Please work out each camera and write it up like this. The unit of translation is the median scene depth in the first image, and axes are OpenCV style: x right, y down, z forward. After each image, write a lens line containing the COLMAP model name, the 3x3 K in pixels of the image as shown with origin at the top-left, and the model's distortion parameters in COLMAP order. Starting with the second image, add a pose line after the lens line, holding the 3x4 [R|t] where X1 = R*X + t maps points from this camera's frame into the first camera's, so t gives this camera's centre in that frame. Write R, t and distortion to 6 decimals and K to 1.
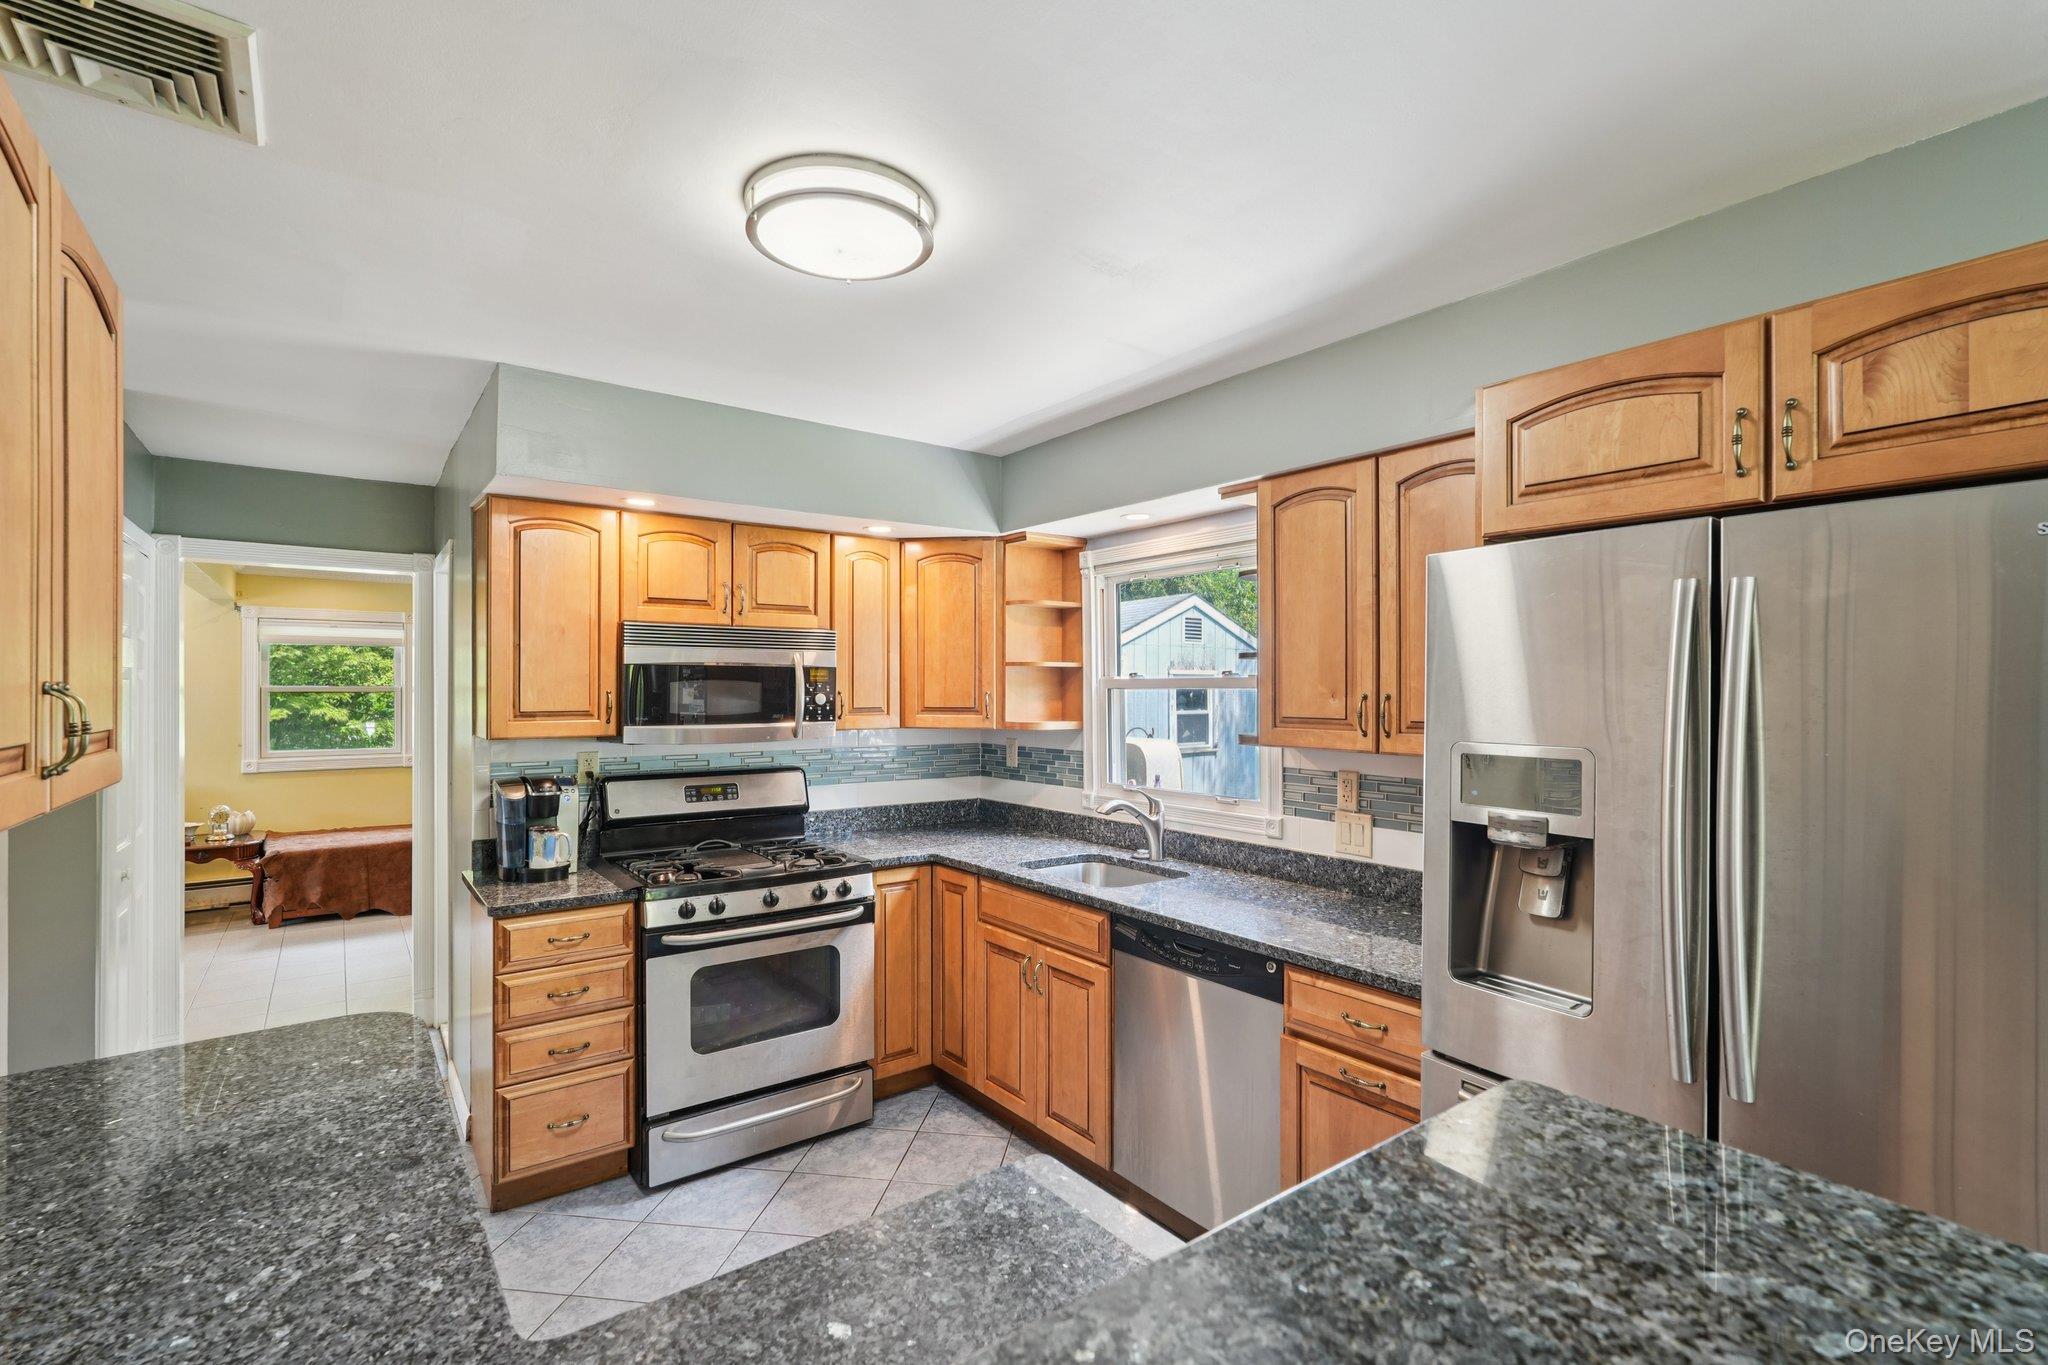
lens RADIAL K [[926.4, 0, 1024.1], [0, 926.4, 685.2], [0, 0, 1]] dist [-0.013996, 0.006824]
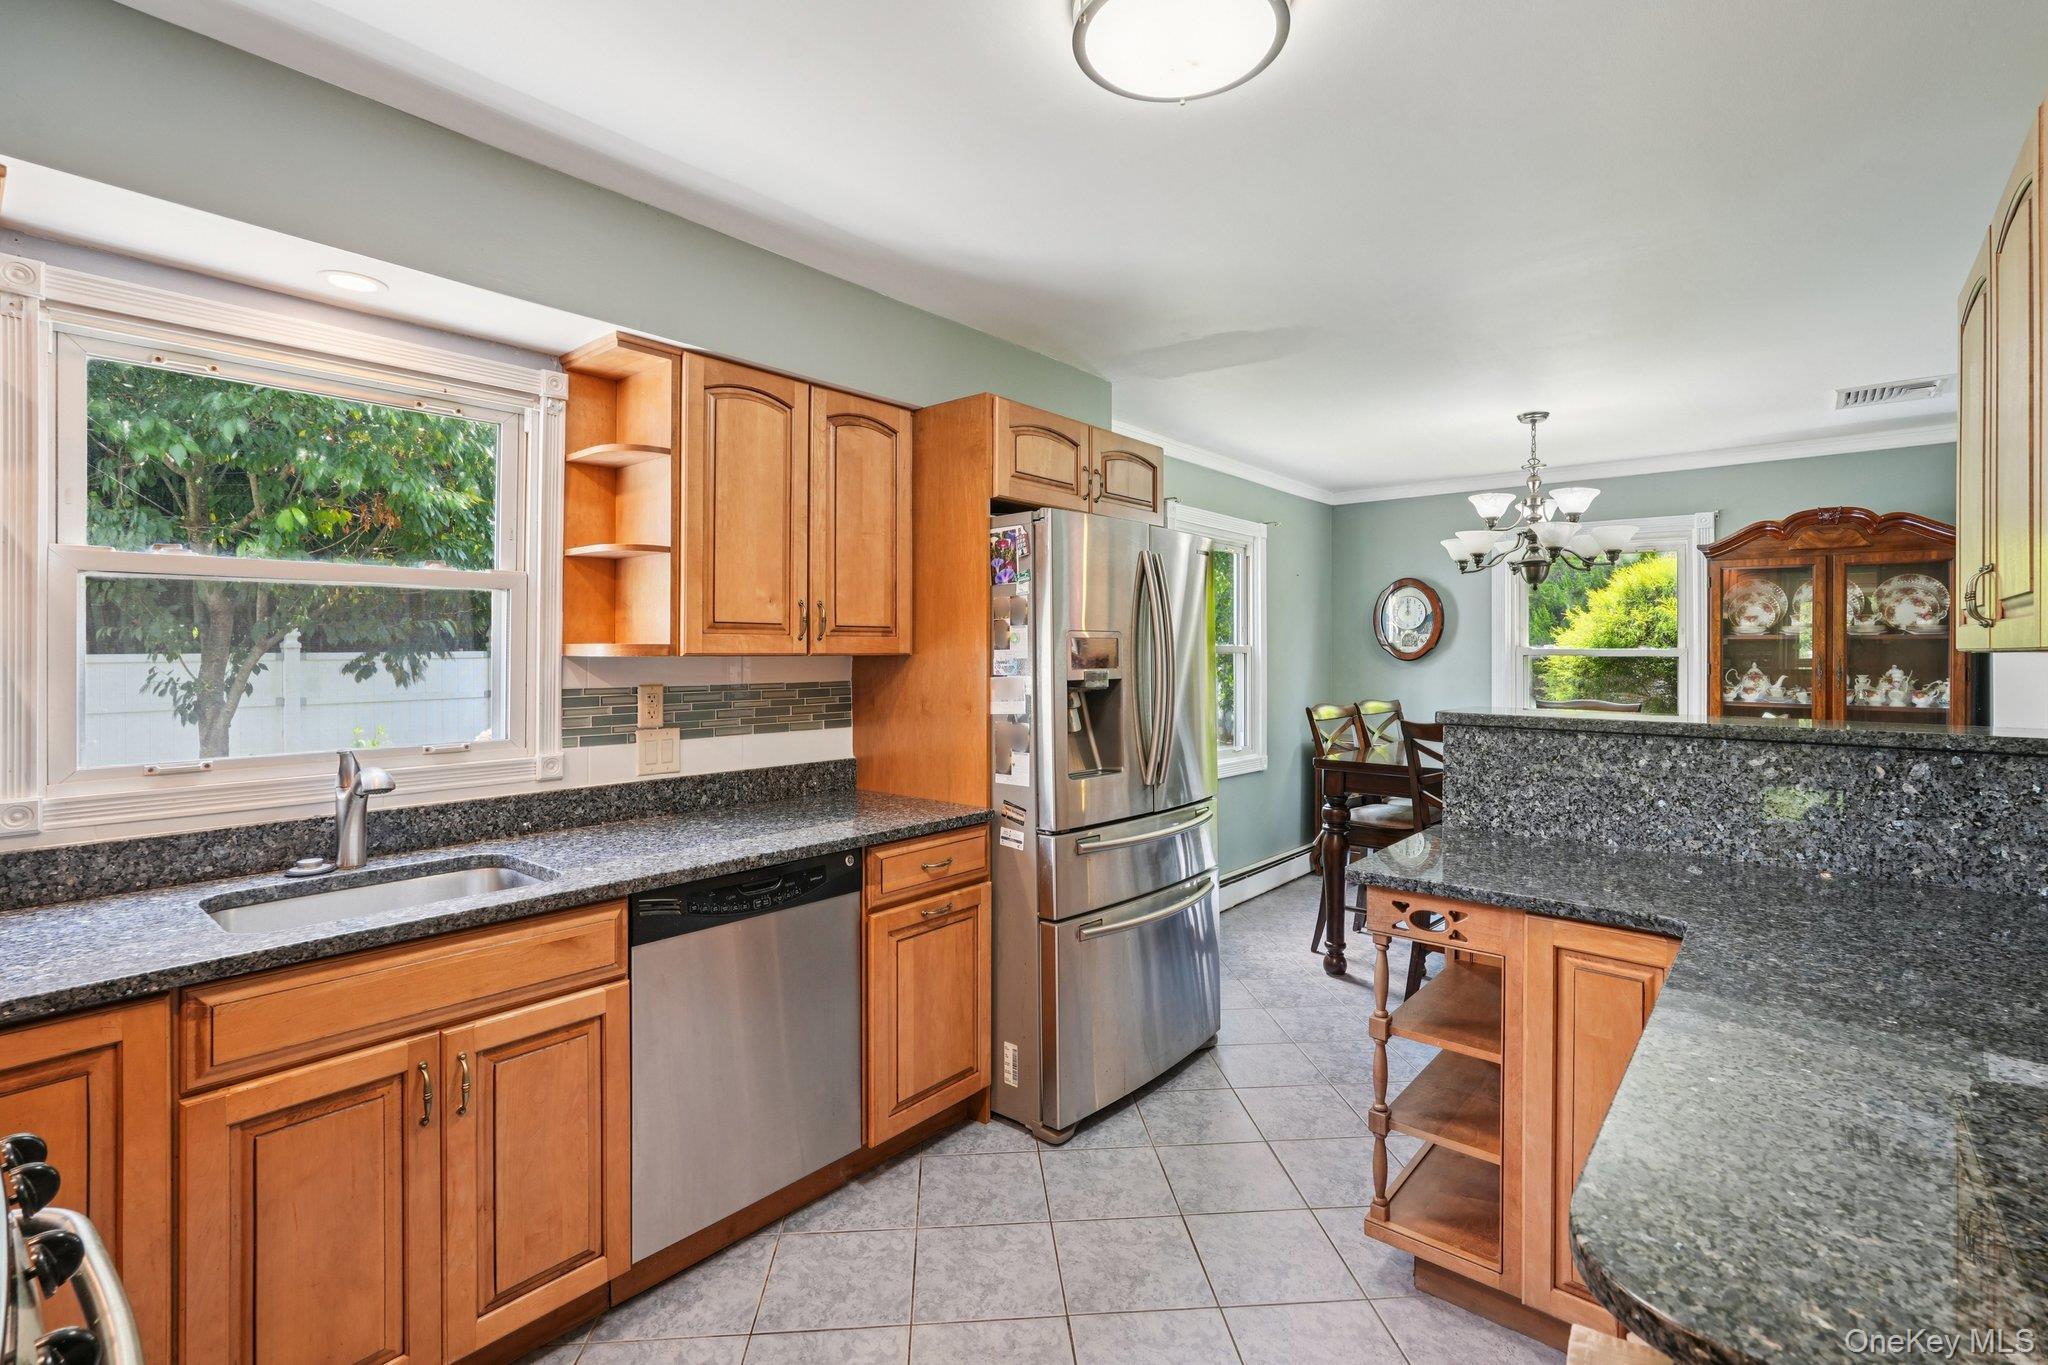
lens RADIAL K [[926.4, 0, 1030.7], [0, 926.4, 645.7], [0, 0, 1]] dist [-0.013996, 0.006824]
pose [[-0.227357, 0.002301, 0.973809, -0.582406], [-0.007412, 0.999964, -0.004093, 0.050272], [-0.973783, -0.008149, -0.227332, 0.772200]]
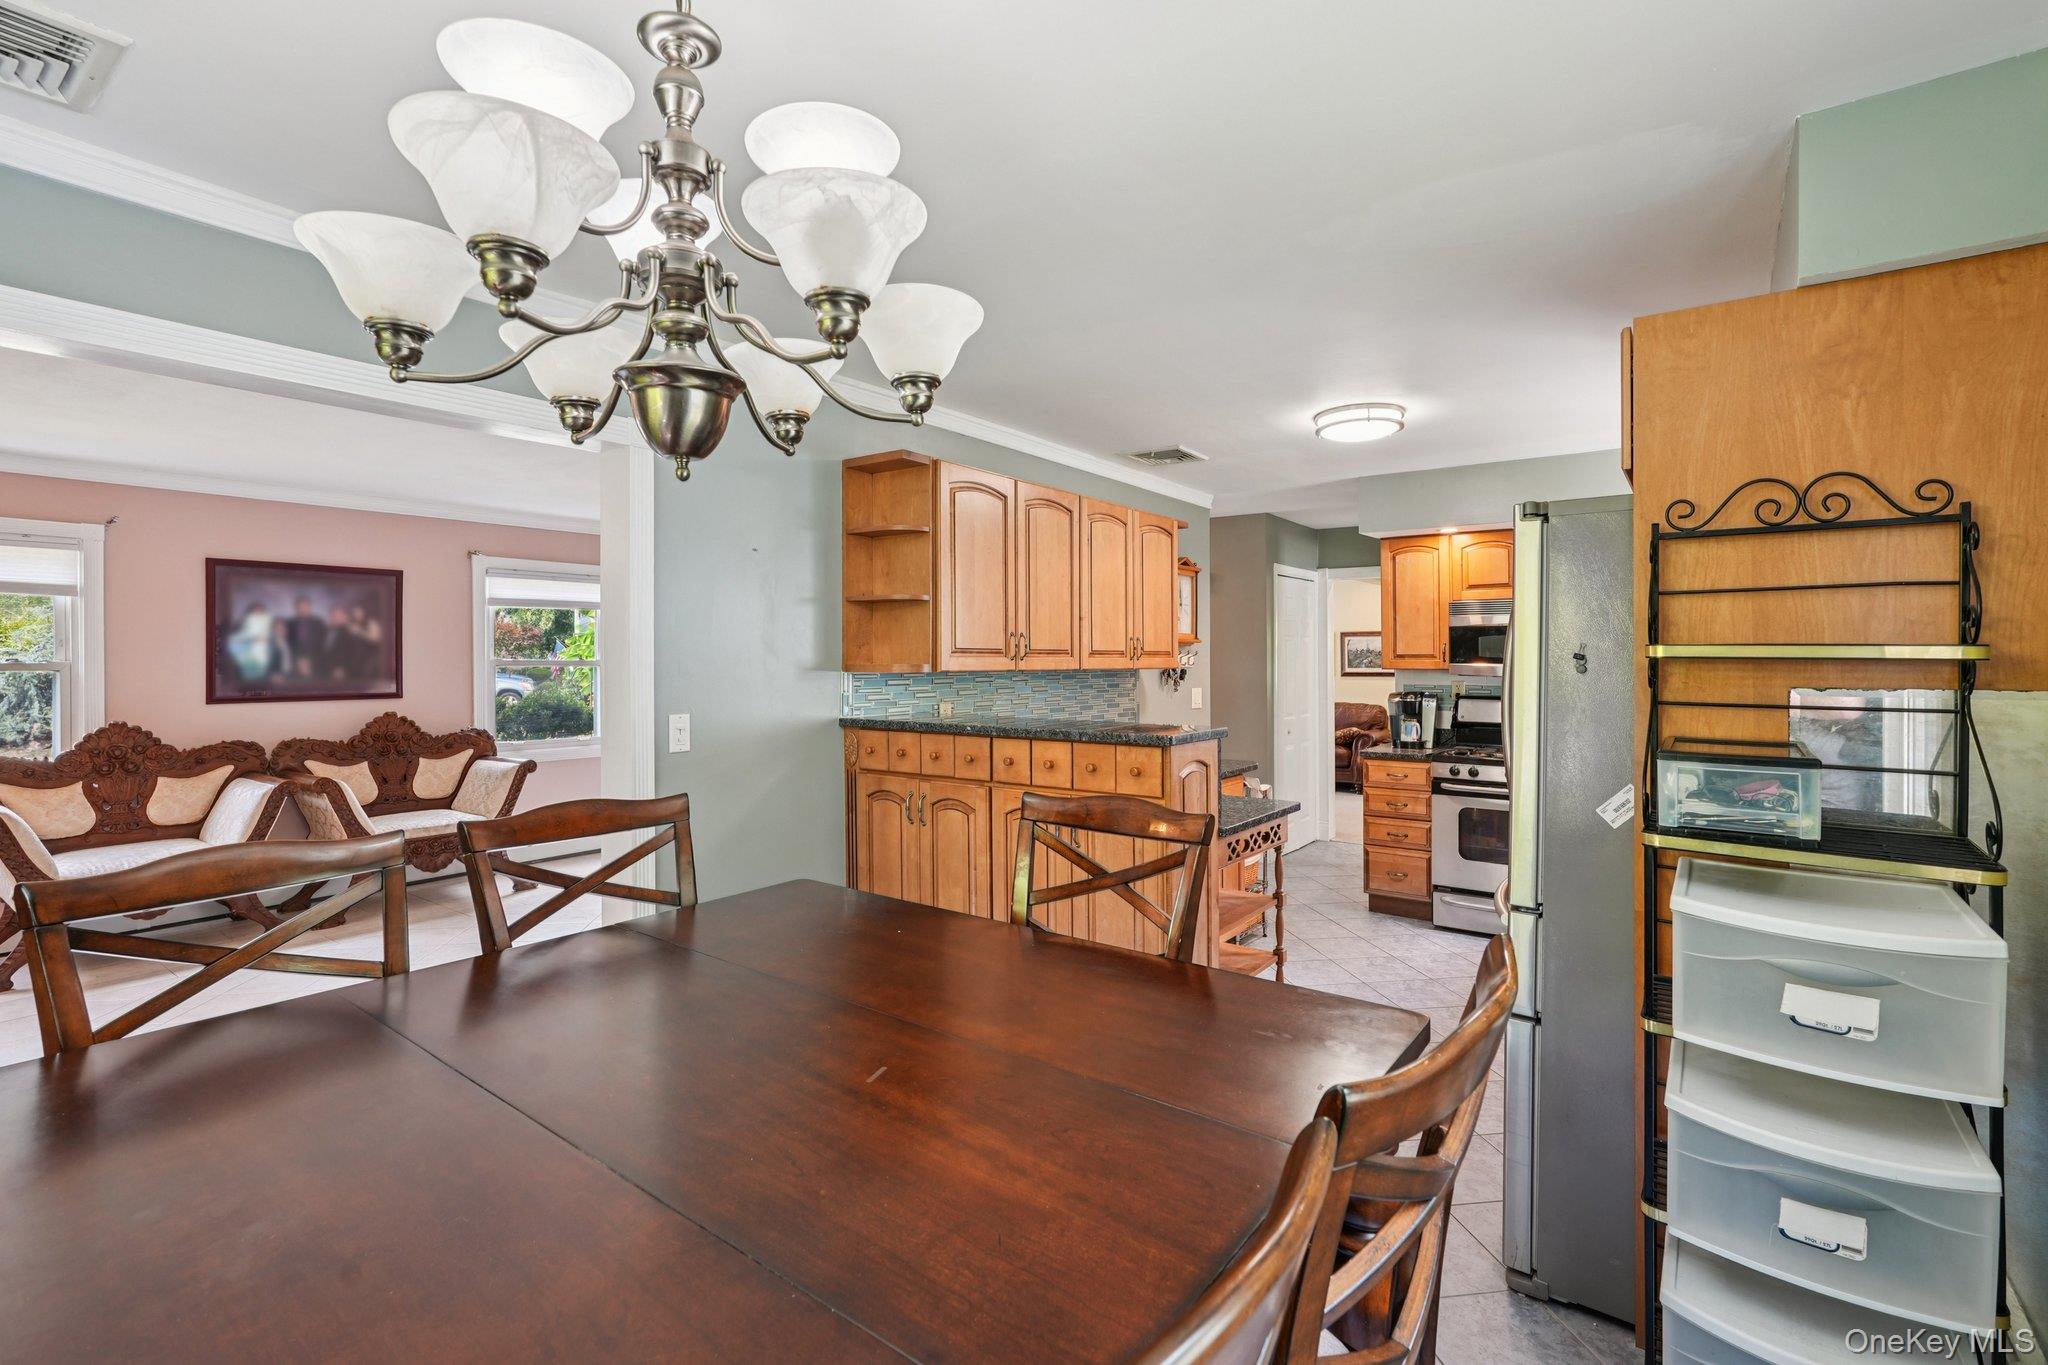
lens RADIAL K [[926.4, 0, 1028.7], [0, 926.4, 629.8], [0, 0, 1]] dist [-0.013996, 0.006824]
pose [[0.287316, -0.030294, -0.957357, 0.971394], [0.003586, 0.999527, -0.030552, 0.032336], [0.957829, 0.005345, 0.287288, -0.221342]]
